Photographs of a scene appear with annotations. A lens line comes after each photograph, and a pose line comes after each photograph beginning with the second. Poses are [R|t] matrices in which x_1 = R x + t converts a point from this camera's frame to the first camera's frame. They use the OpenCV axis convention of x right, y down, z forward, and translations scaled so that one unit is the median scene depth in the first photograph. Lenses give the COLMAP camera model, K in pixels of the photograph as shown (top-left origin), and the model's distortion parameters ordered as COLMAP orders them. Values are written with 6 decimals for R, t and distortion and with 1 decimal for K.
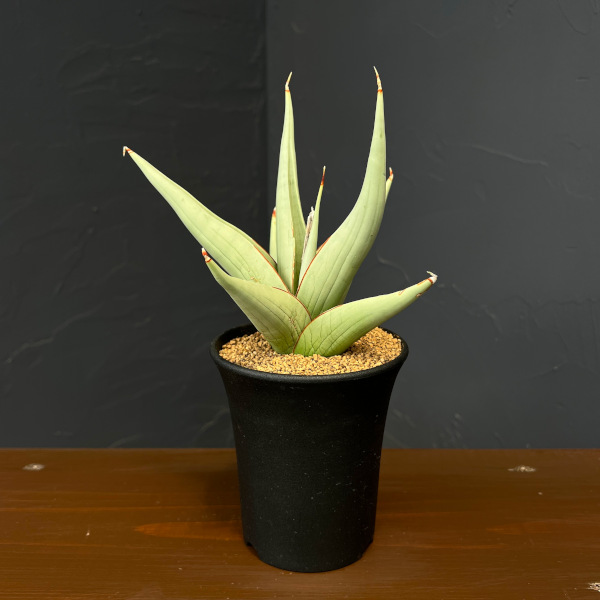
lens RADIAL K [[672.2, 0, 287.4], [0, 672.2, 303.0], [0, 0, 1]] dist [0.072697, -0.038697]
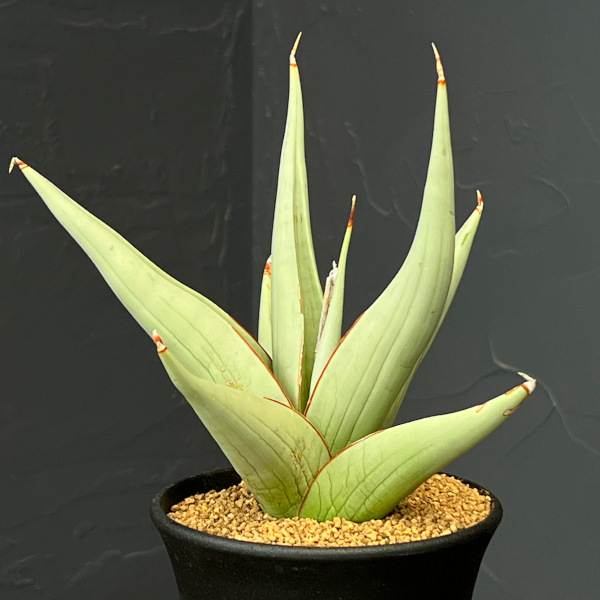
lens RADIAL K [[1802.6, 0, 300.0], [0, 1802.6, 300.0], [0, 0, 1]] dist [0.147634, 1.203801]
pose [[0.999941, 0.010503, 0.002627, 0.003903], [-0.010181, 0.994758, -0.101749, 0.048831], [-0.003682, 0.101717, 0.994807, -0.547772]]
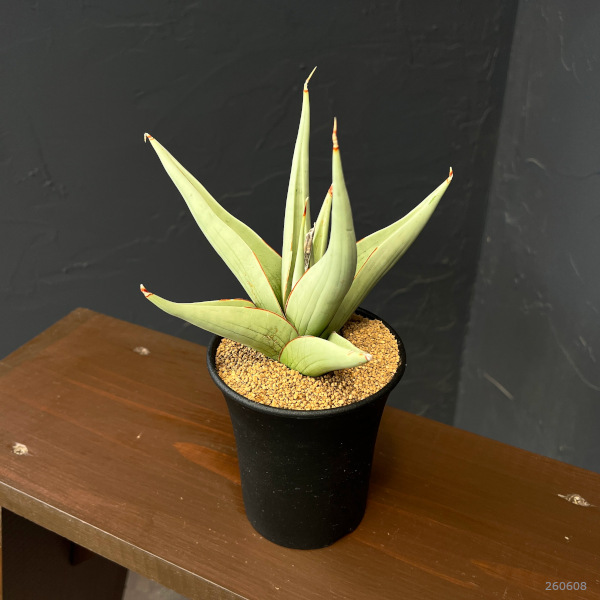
lens RADIAL K [[690.6, 0, 300.0], [0, 690.6, 300.0], [0, 0, 1]] dist [0.110025, -0.205018]
pose [[0.899391, 0.236749, -0.367487, 0.407690], [-0.119884, 0.942001, 0.313468, -0.349547], [0.420386, -0.237875, 0.875609, 0.126630]]
